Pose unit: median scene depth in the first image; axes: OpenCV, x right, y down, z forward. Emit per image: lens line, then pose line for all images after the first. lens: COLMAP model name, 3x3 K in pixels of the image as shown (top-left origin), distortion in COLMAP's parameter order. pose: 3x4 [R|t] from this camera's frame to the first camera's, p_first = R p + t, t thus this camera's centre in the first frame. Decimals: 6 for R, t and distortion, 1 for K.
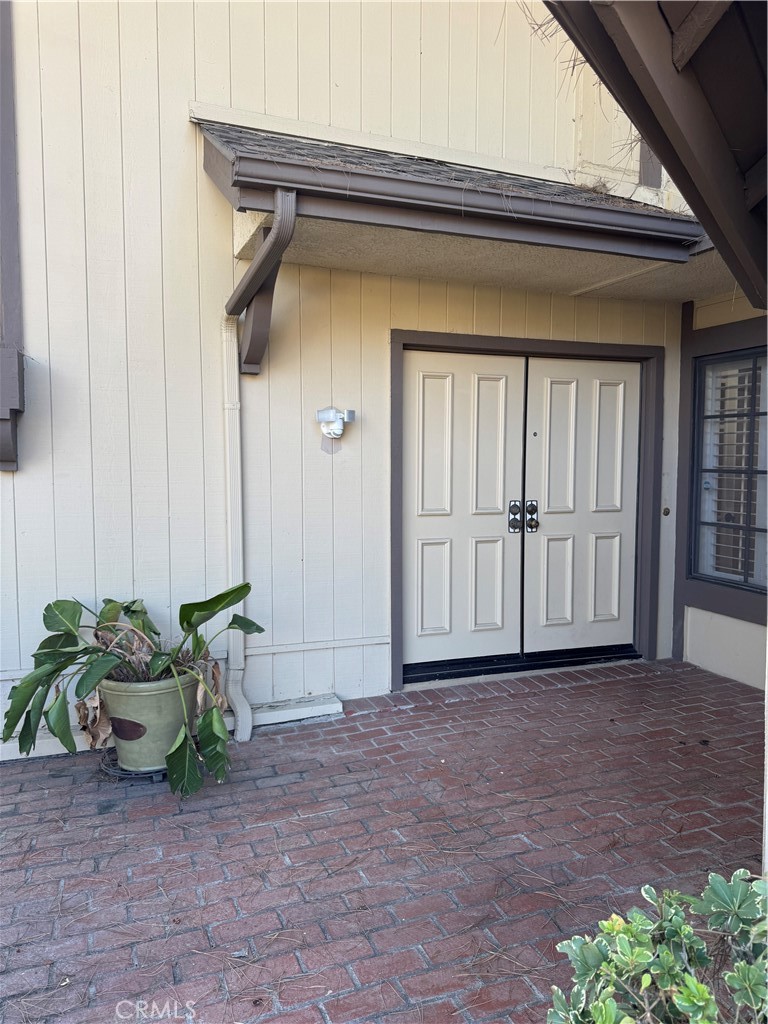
lens RADIAL K [[724.5, 0, 386.2], [0, 724.5, 516.4], [0, 0, 1]] dist [0.052244, -0.068361]
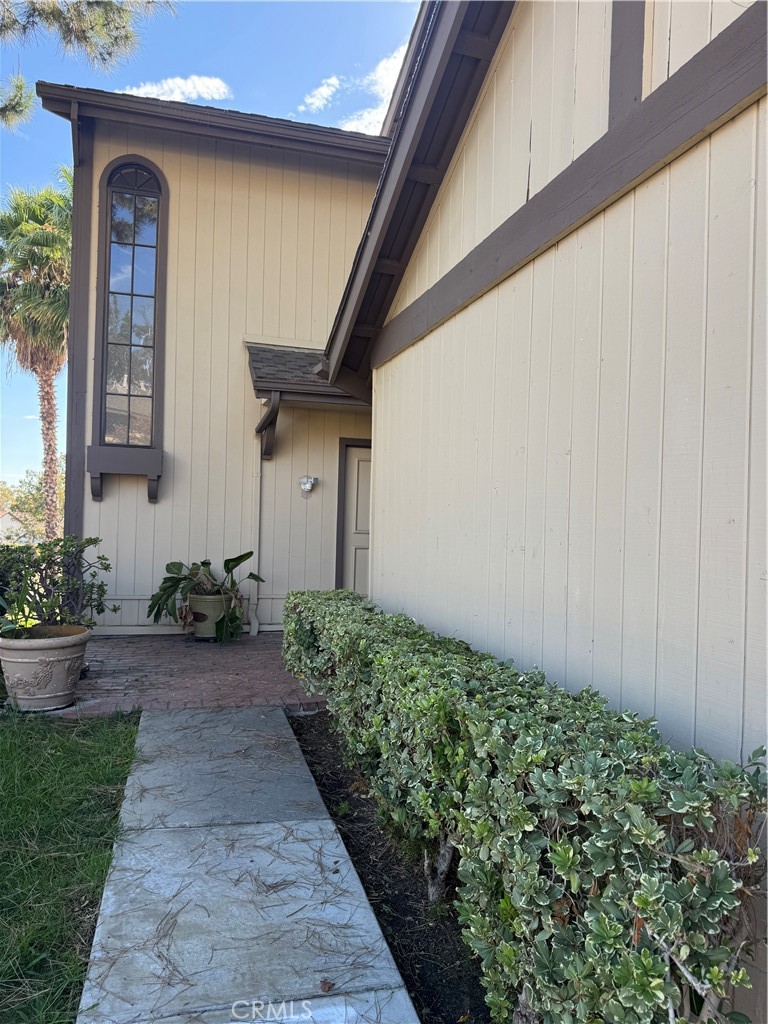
lens RADIAL K [[724.5, 0, 384.3], [0, 724.5, 508.3], [0, 0, 1]] dist [0.052244, -0.068361]
pose [[0.994488, 0.027216, -0.101256, 0.392156], [-0.035919, 0.995721, -0.085146, 0.115528], [0.098505, 0.088314, 0.991210, -1.094502]]
